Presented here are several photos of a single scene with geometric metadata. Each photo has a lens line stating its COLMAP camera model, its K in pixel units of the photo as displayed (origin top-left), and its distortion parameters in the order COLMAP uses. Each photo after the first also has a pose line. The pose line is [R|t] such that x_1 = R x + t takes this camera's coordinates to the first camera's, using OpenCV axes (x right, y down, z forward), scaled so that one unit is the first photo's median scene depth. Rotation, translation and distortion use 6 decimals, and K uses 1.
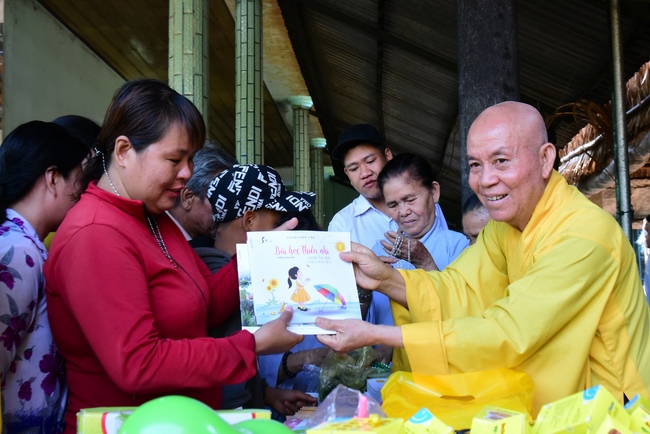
lens RADIAL K [[966.1, 0, 324.9], [0, 966.1, 216.9], [0, 0, 1]] dist [0.000500, 0.000000]
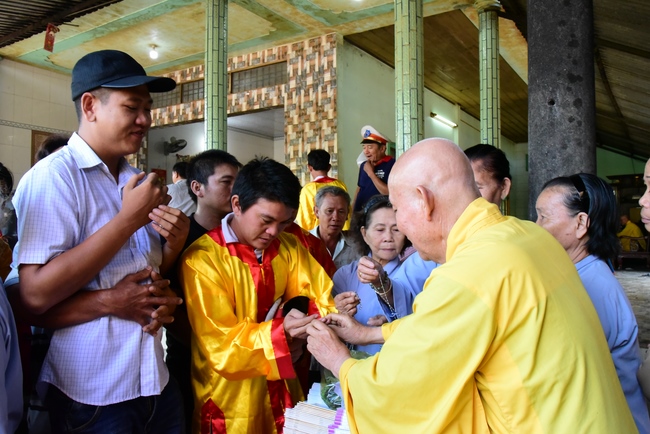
lens RADIAL K [[550.8, 0, 323.2], [0, 550.8, 217.8], [0, 0, 1]] dist [-0.001194, -0.001517]
pose [[0.882138, -0.000147, -0.470990, 0.129642], [0.040332, 0.996350, 0.075230, -0.025502], [0.469260, -0.085359, 0.878925, 0.219243]]
